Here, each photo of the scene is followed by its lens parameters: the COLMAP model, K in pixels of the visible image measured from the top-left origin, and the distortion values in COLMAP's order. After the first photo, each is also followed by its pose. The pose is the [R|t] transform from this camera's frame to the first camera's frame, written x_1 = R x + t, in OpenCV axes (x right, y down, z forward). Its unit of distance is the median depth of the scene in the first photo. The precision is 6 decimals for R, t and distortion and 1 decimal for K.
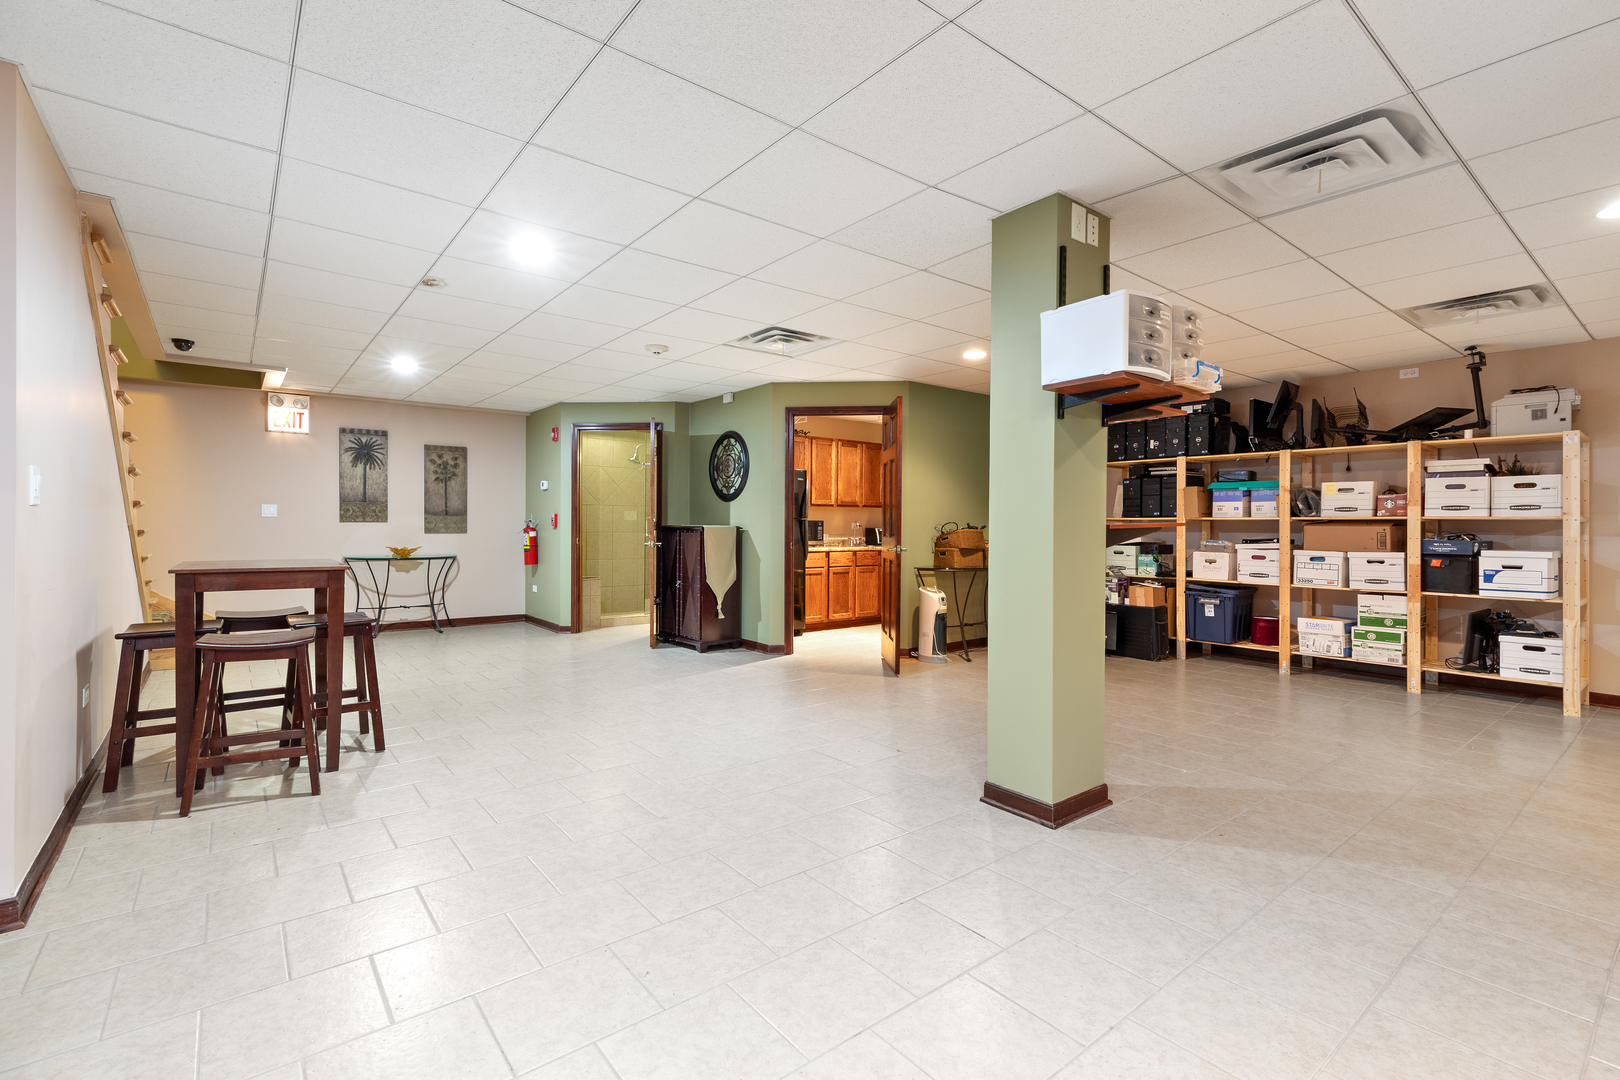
lens RADIAL K [[731.2, 0, 809.3], [0, 731.2, 531.4], [0, 0, 1]] dist [0.006469, 0.000726]
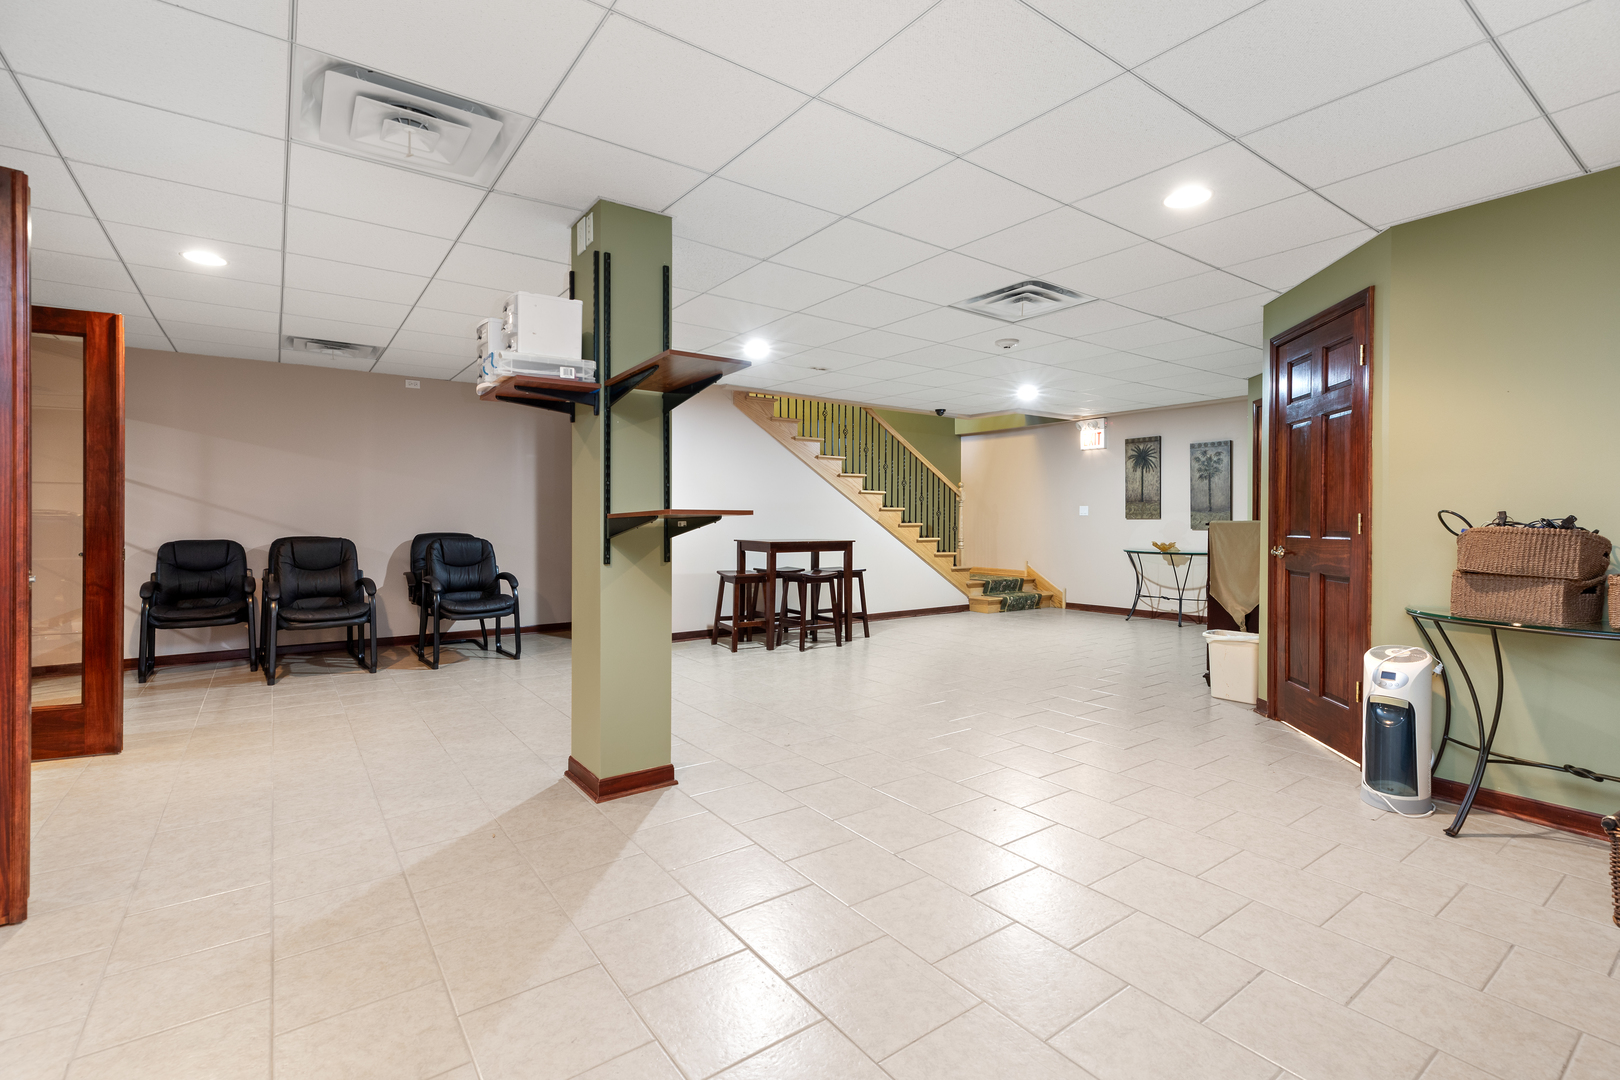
lens RADIAL K [[731.2, 0, 809.6], [0, 731.2, 524.4], [0, 0, 1]] dist [0.006469, 0.000726]
pose [[-0.040443, 0.003179, -0.999177, 0.777928], [-0.013655, 0.999900, 0.003734, -0.002401], [0.999089, 0.013794, -0.040396, 0.747807]]
